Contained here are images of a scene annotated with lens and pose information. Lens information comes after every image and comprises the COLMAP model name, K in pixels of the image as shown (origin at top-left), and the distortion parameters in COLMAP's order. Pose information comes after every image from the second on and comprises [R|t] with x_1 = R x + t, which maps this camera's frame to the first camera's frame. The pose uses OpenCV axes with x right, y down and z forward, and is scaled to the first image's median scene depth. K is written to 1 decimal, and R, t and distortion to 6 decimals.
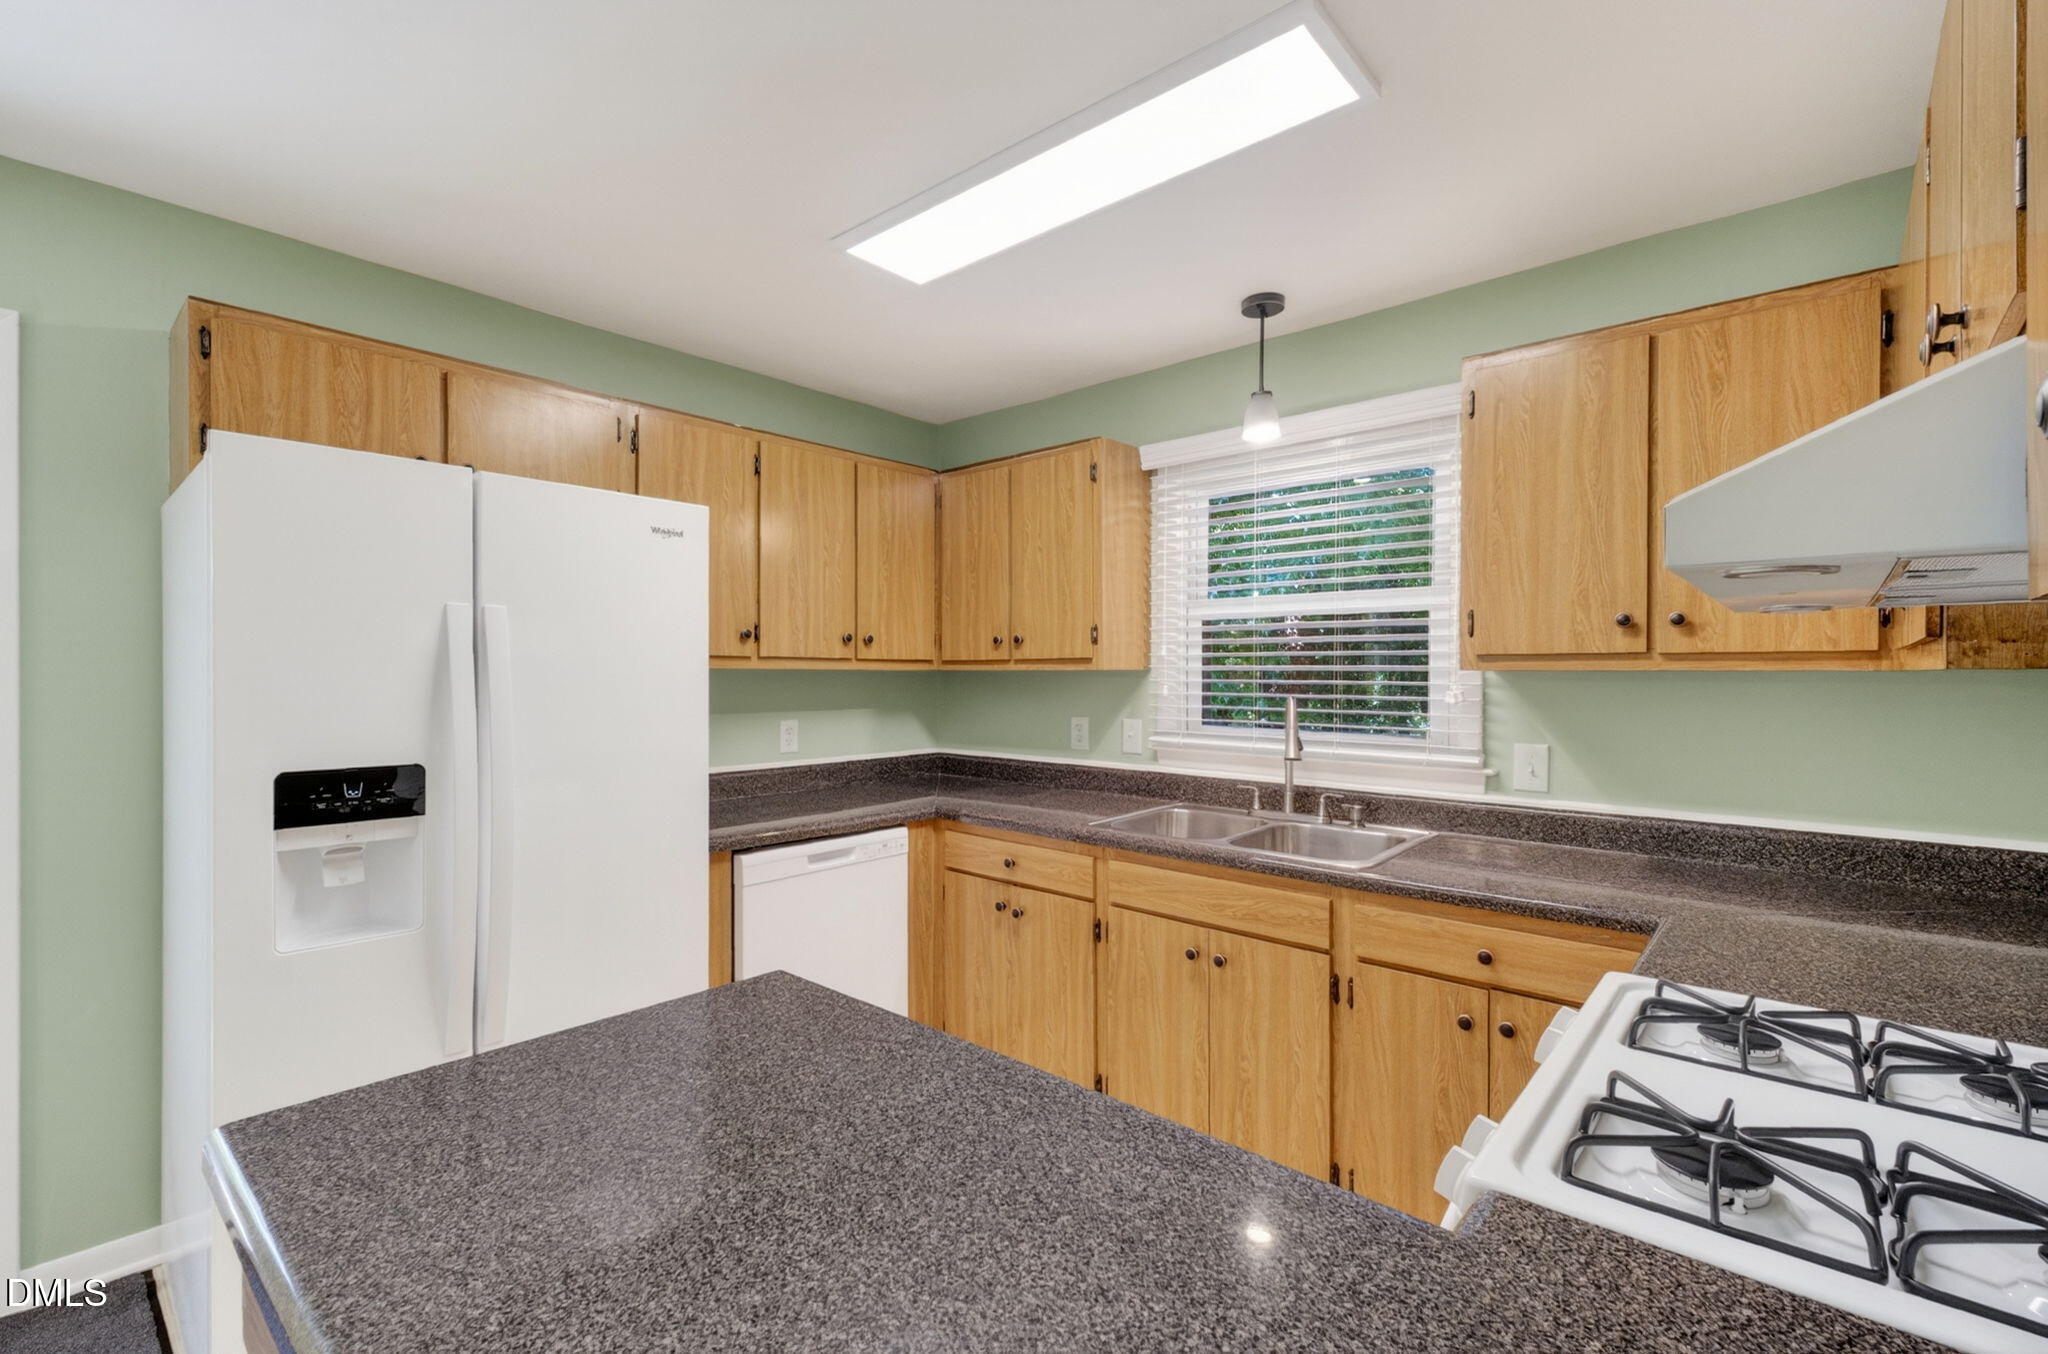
lens RADIAL K [[902.8, 0, 1024.0], [0, 902.8, 677.0], [0, 0, 1]] dist [0.028579, 0.000017]
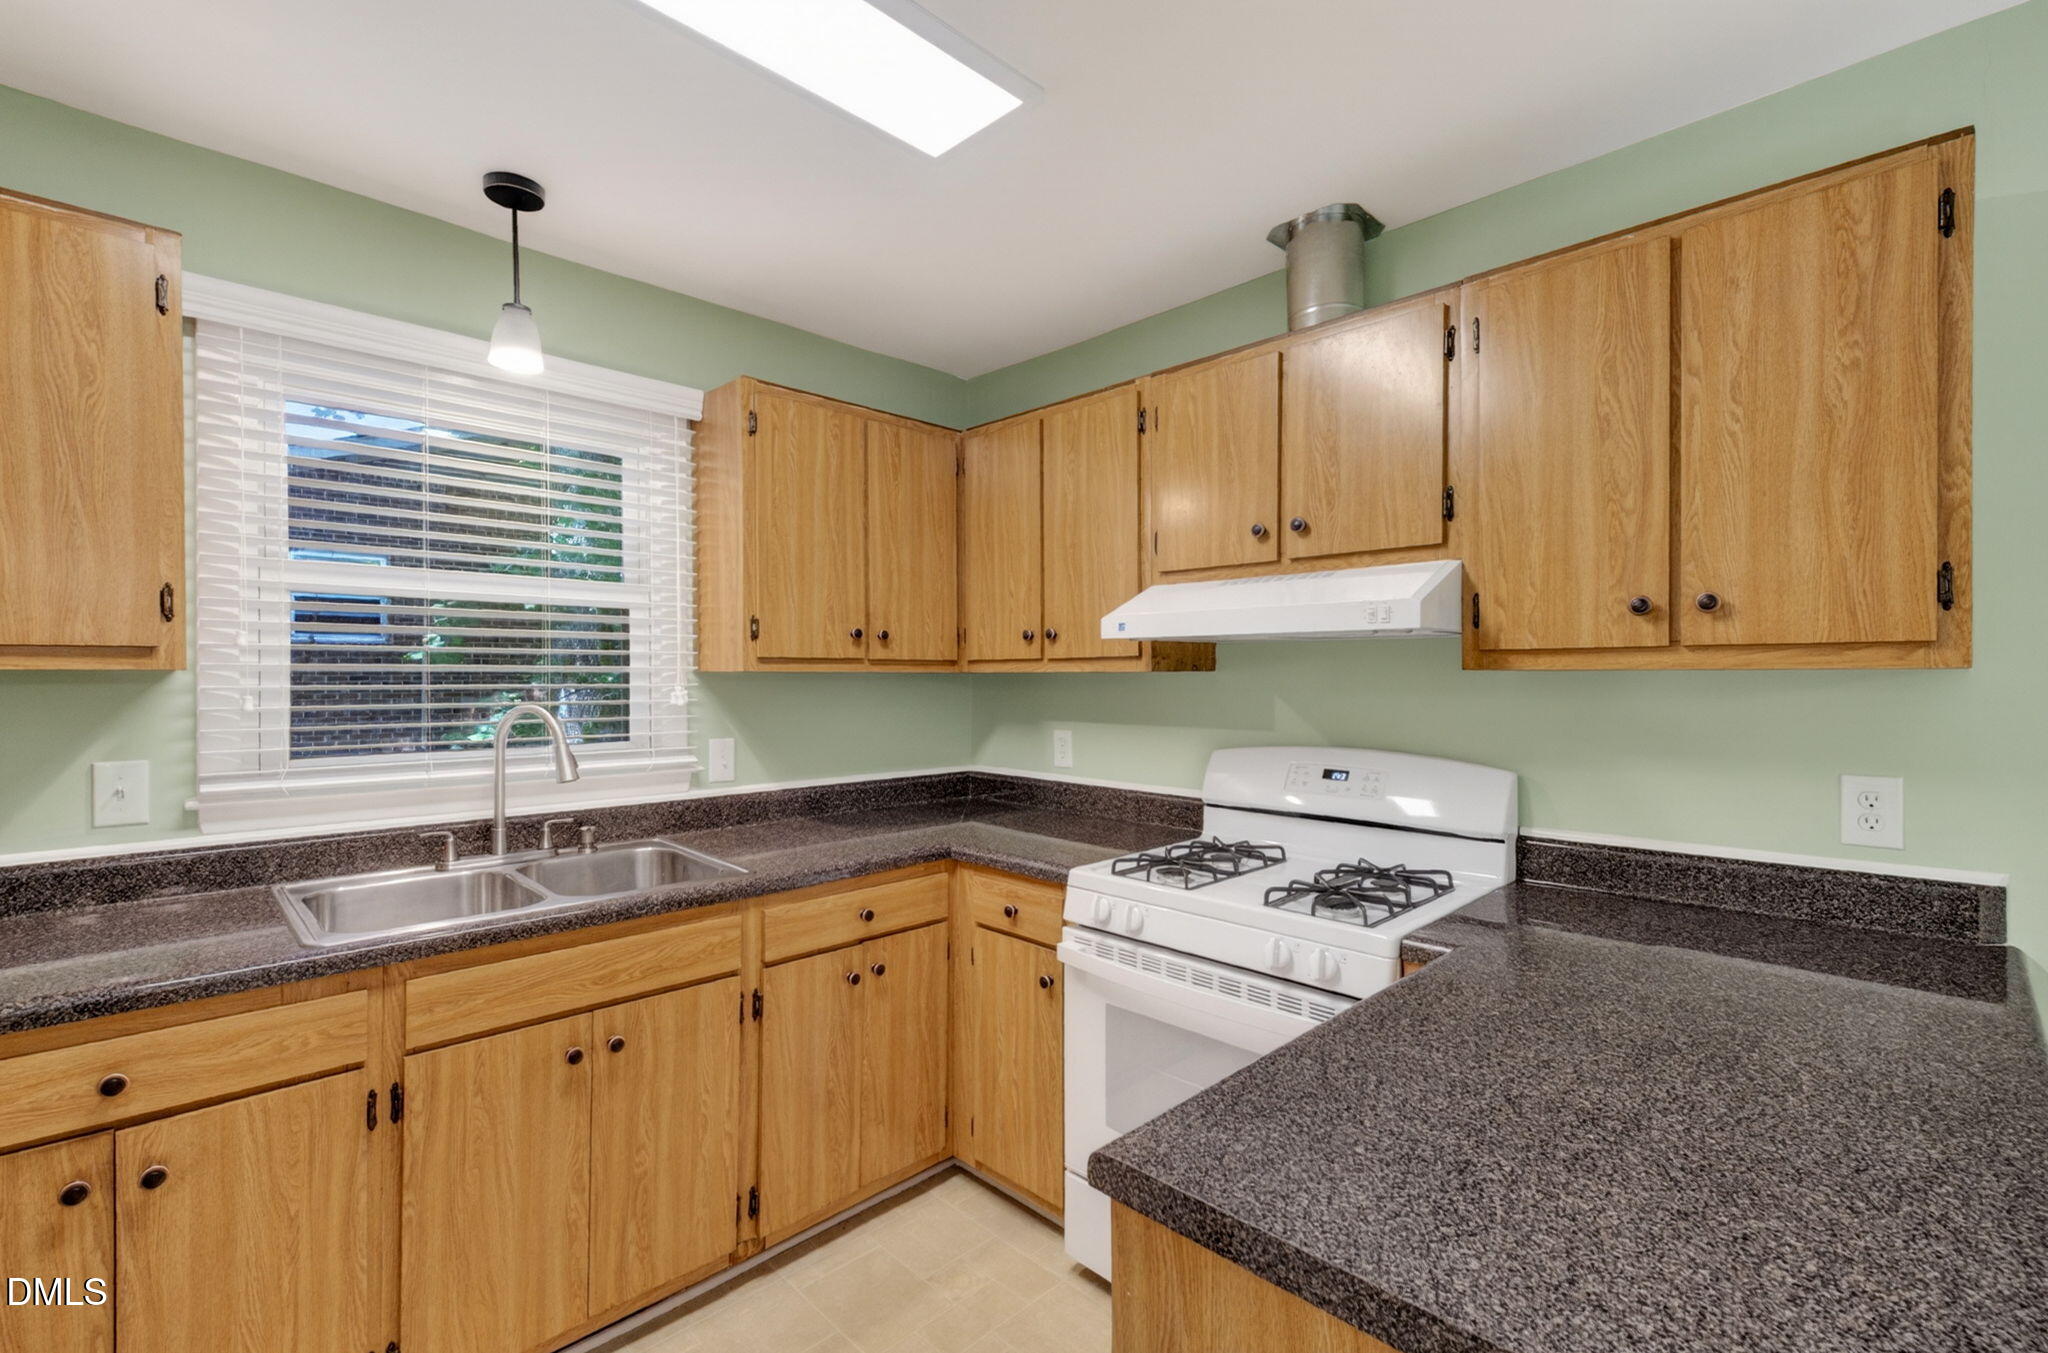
lens RADIAL K [[918.8, 0, 985.0], [0, 918.8, 676.5], [0, 0, 1]] dist [0.004960, 0.000156]
pose [[0.081929, -0.003227, 0.996633, -0.499628], [0.005564, 0.999981, 0.002781, -0.002779], [-0.996623, 0.005318, 0.081945, 0.566708]]
